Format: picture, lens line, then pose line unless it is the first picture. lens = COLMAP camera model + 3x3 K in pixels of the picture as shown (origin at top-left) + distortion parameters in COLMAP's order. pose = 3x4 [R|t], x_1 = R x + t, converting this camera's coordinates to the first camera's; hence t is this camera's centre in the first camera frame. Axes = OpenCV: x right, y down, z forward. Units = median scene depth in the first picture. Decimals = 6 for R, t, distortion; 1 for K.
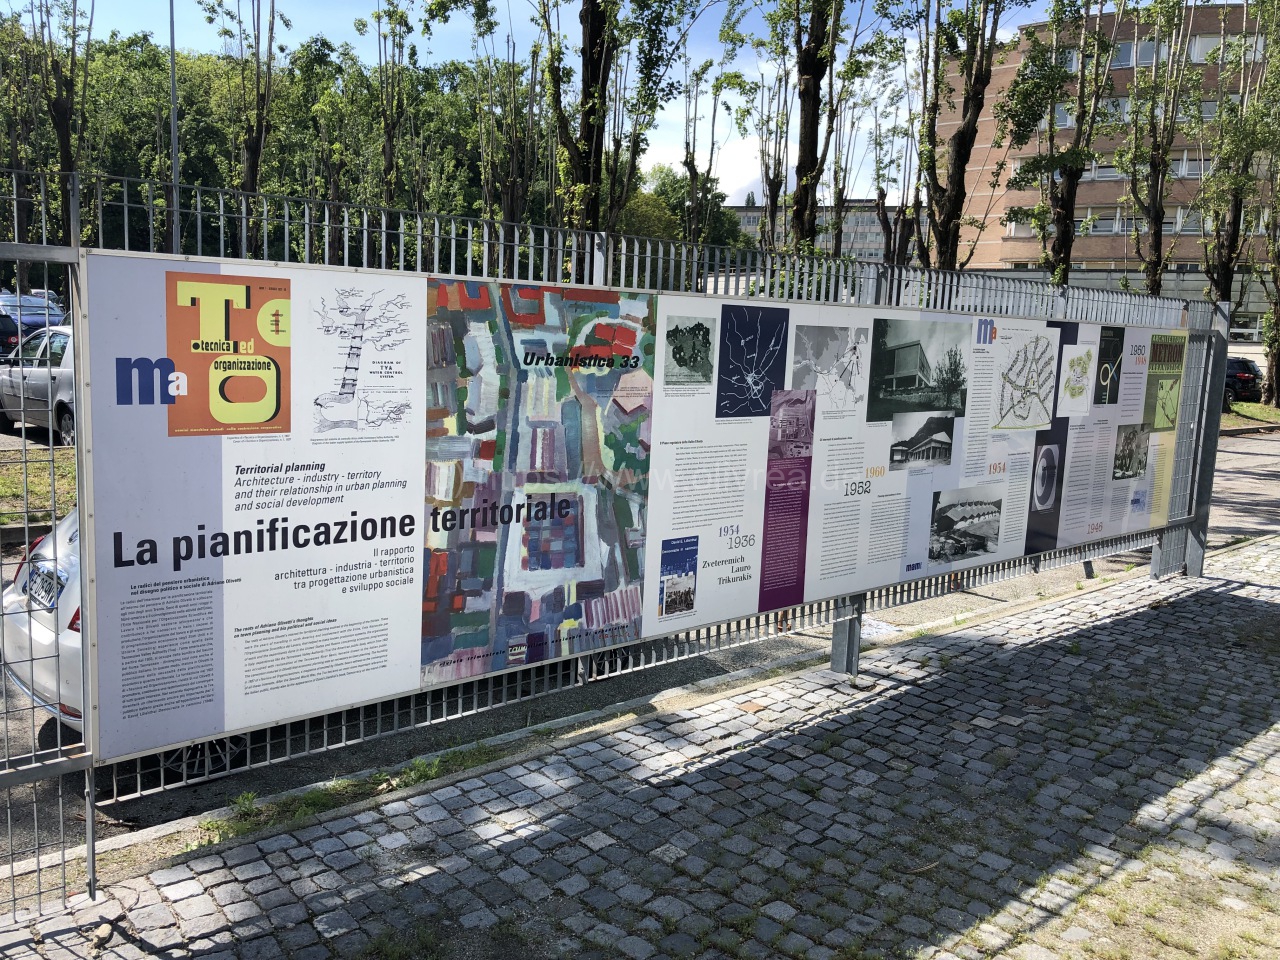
lens RADIAL K [[1038.2, 0, 643.0], [0, 1038.2, 463.7], [0, 0, 1]] dist [0.040376, -0.038614]
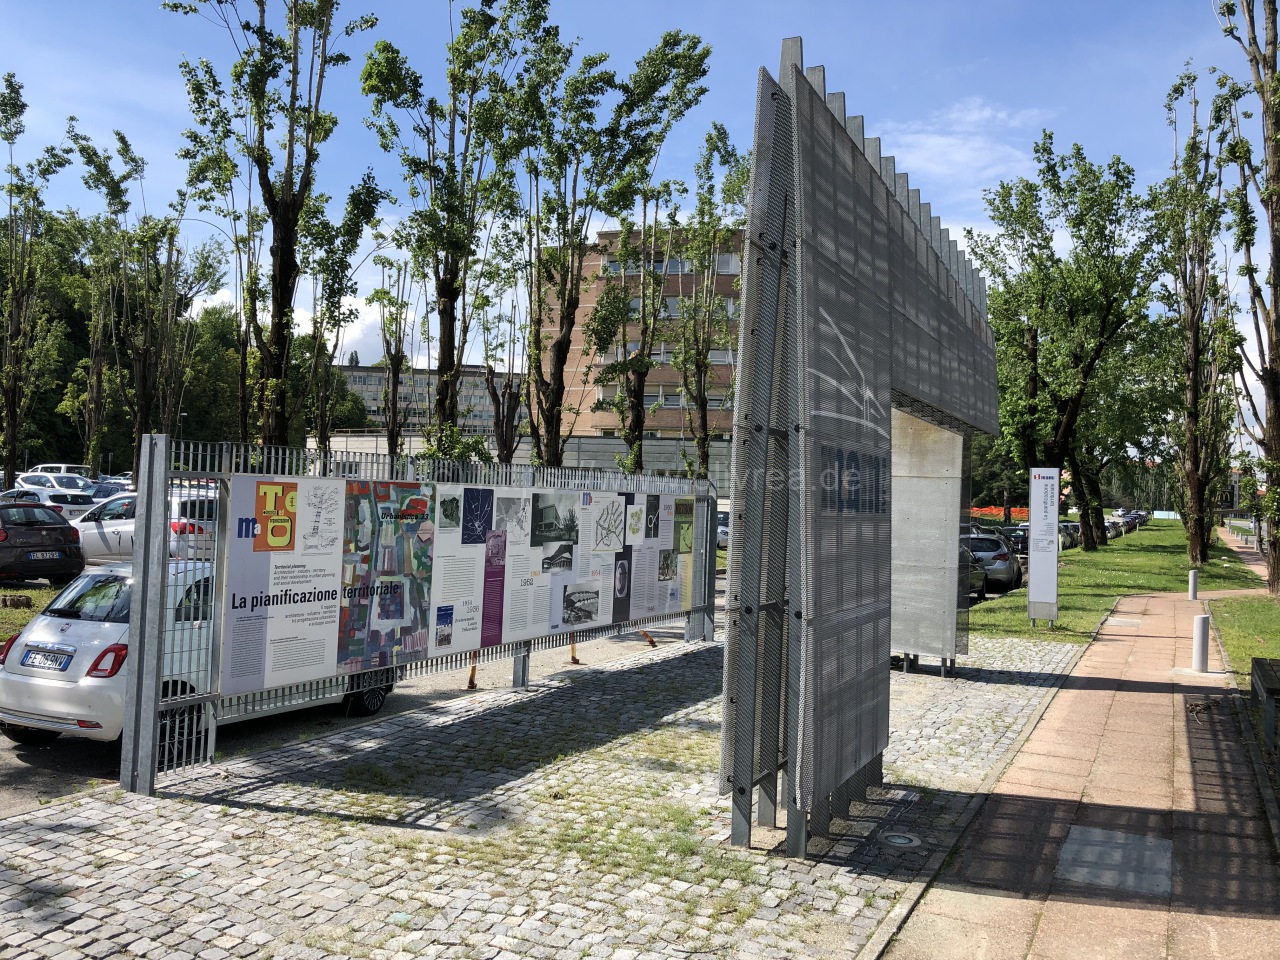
lens RADIAL K [[1038.2, 0, 649.5], [0, 1038.2, 477.0], [0, 0, 1]] dist [0.040376, -0.038614]
pose [[0.928549, 0.000900, 0.371209, -0.264843], [0.049606, 0.990727, -0.126487, 0.077245], [-0.367880, 0.135864, 0.919894, -0.778848]]
